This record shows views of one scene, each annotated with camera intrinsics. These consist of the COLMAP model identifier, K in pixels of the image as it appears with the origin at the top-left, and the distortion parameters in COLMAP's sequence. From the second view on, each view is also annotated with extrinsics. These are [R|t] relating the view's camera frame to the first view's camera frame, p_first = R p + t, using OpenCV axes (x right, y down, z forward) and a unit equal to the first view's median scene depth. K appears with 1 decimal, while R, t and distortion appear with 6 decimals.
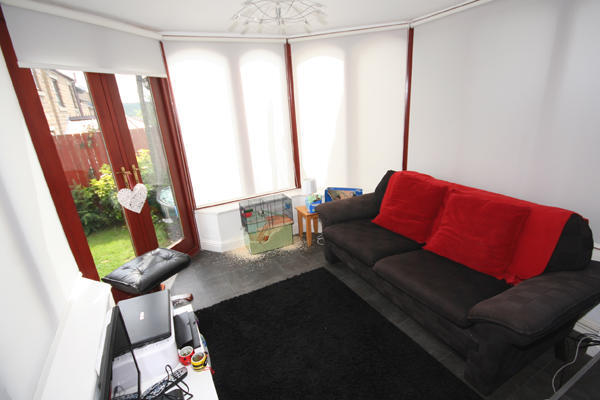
lens RADIAL K [[293.9, 0, 300.0], [0, 293.9, 200.0], [0, 0, 1]] dist [0.000638, 0.000088]
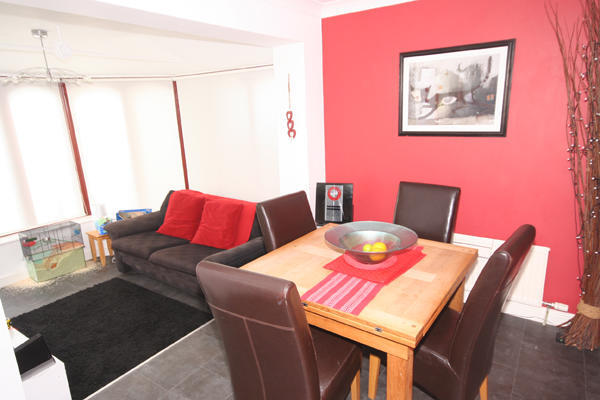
lens RADIAL K [[372.4, 0, 300.0], [0, 372.4, 200.0], [0, 0, 1]] dist [0.027221, -0.000839]
pose [[0.884377, -0.084731, 0.459019, 0.059613], [0.130552, 0.989040, -0.068962, 0.111447], [-0.448145, 0.120914, 0.885746, -0.591649]]
